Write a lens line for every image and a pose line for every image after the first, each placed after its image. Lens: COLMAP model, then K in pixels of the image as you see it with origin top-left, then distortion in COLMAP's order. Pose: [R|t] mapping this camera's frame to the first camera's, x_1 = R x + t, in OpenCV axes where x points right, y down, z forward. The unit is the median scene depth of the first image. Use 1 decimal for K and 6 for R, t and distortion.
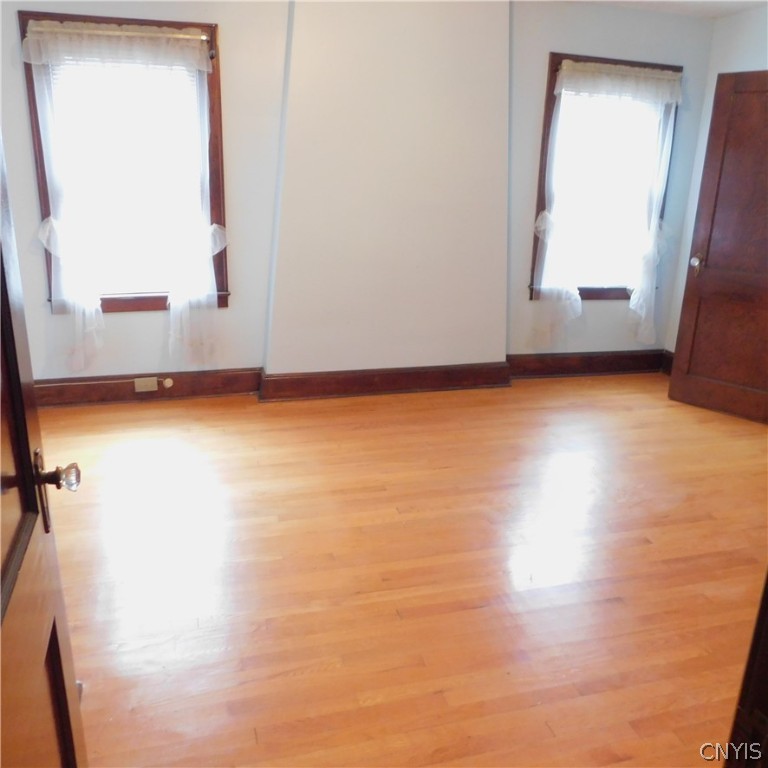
lens RADIAL K [[703.7, 0, 383.9], [0, 703.7, 386.8], [0, 0, 1]] dist [-0.084590, 0.072816]
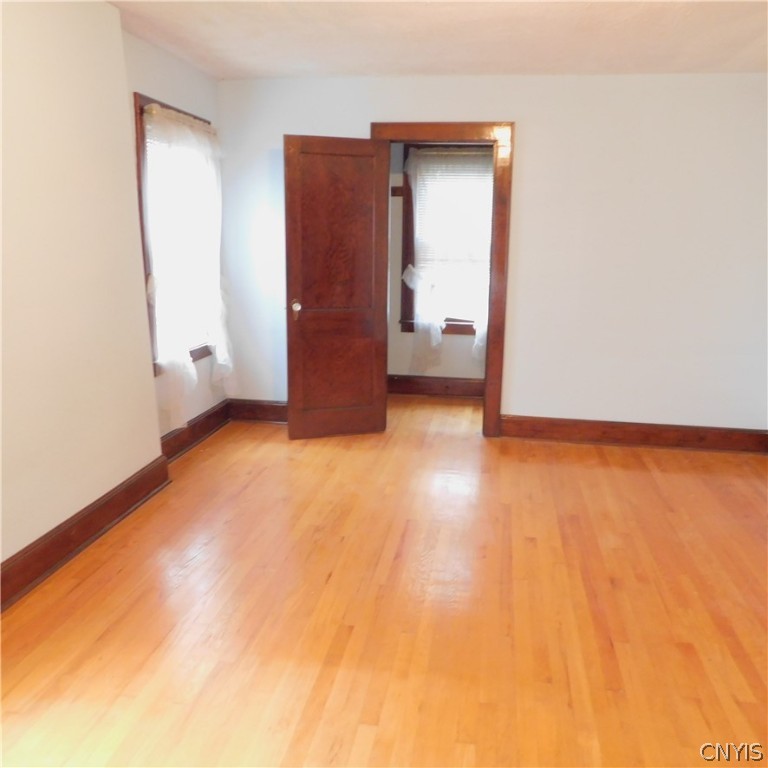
lens RADIAL K [[703.7, 0, 383.9], [0, 703.7, 386.8], [0, 0, 1]] dist [-0.084590, 0.072816]
pose [[0.434867, -0.223999, 0.872190, -0.483946], [0.275678, 0.955179, 0.107861, -0.150798], [-0.857258, 0.193538, 0.477128, 0.417384]]
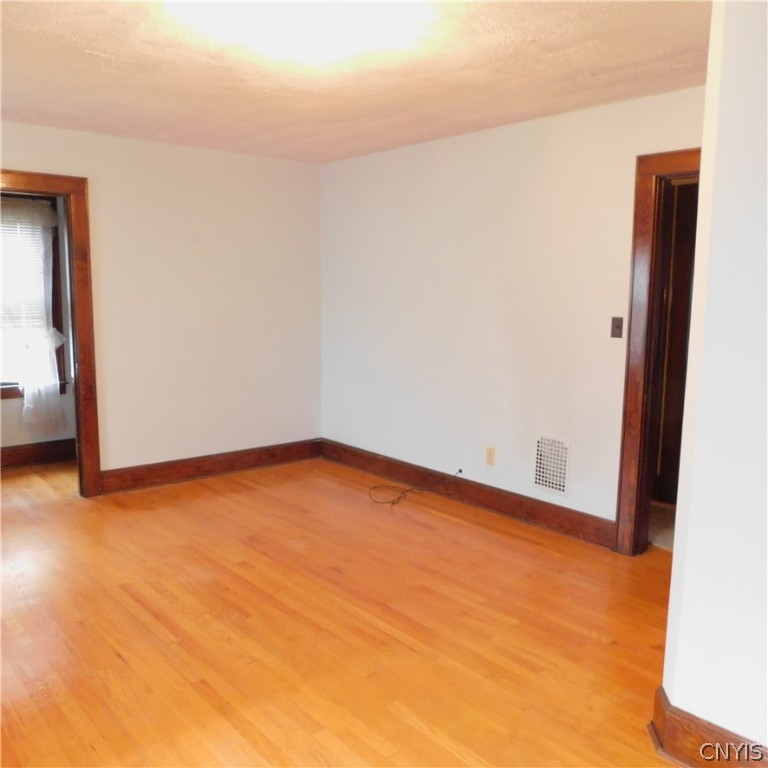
lens RADIAL K [[711.9, 0, 384.0], [0, 711.9, 384.0], [0, 0, 1]] dist [-0.093982, -0.011478]
pose [[-0.415353, -0.159674, 0.895537, -0.577286], [0.256567, 0.923941, 0.283735, -0.263581], [-0.872728, 0.347616, -0.342795, 0.761229]]
